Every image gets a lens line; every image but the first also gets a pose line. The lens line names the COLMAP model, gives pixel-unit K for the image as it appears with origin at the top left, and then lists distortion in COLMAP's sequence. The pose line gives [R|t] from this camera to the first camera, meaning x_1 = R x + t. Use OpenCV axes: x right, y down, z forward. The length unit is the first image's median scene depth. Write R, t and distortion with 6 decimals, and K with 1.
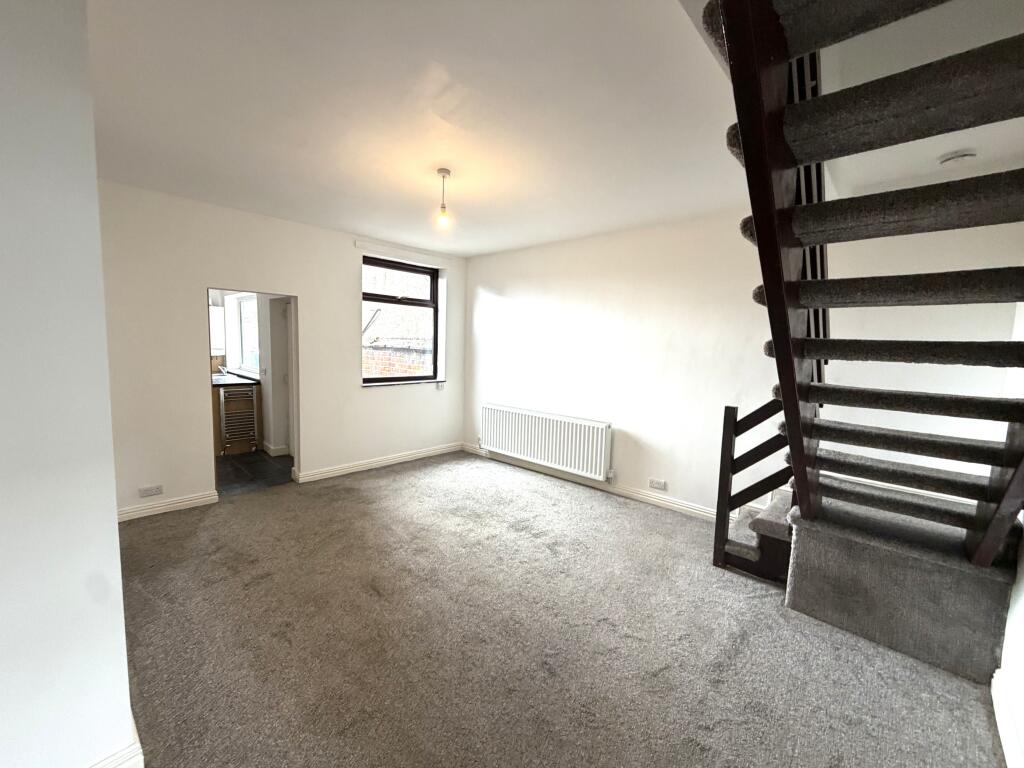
lens RADIAL K [[408.3, 0, 509.2], [0, 408.3, 386.2], [0, 0, 1]] dist [0.001411, -0.000021]
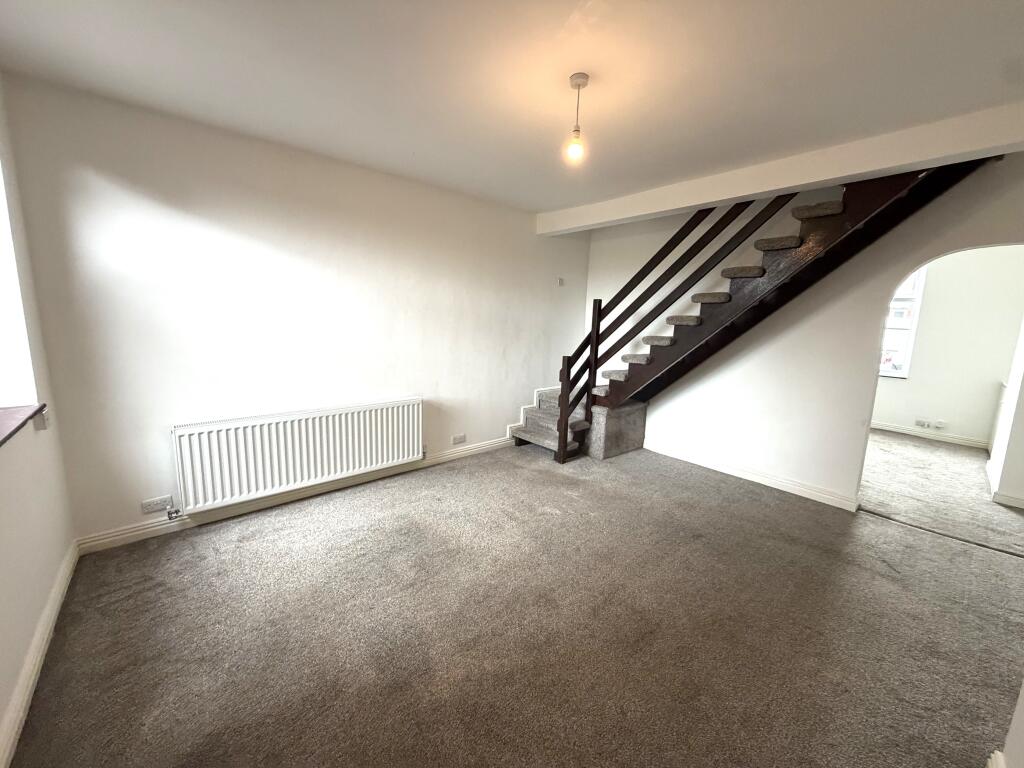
lens RADIAL K [[408.3, 0, 509.2], [0, 408.3, 386.2], [0, 0, 1]] dist [0.001411, -0.000021]
pose [[0.104494, -0.194066, 0.975407, -0.653565], [0.072341, 0.979662, 0.187163, -0.093429], [-0.991891, 0.051004, 0.116407, 0.718814]]
